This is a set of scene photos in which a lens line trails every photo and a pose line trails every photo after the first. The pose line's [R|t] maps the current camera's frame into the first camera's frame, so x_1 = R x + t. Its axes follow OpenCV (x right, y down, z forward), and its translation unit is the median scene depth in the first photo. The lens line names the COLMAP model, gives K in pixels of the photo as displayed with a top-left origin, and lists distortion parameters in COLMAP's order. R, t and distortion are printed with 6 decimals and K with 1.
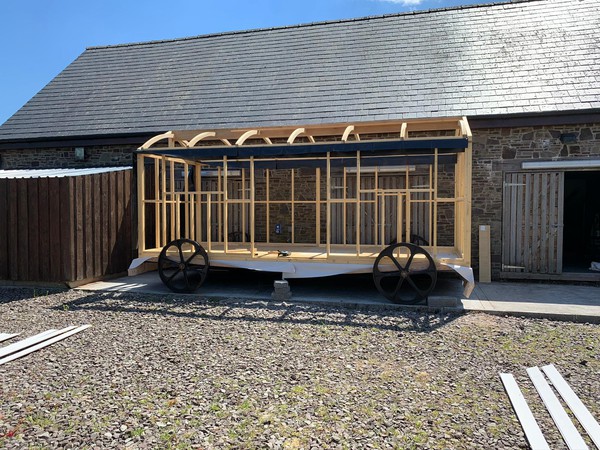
lens RADIAL K [[468.1, 0, 299.4], [0, 468.1, 224.4], [0, 0, 1]] dist [0.036464, -0.015381]
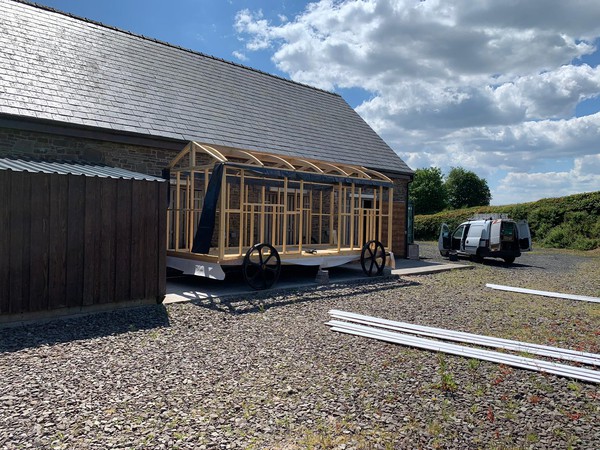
lens RADIAL K [[468.1, 0, 300.1], [0, 468.1, 225.2], [0, 0, 1]] dist [0.036464, -0.015381]
pose [[0.511675, -0.001250, 0.859178, -1.215596], [0.010650, 0.999931, -0.004888, -0.008763], [-0.859113, 0.011651, 0.511653, 0.322709]]
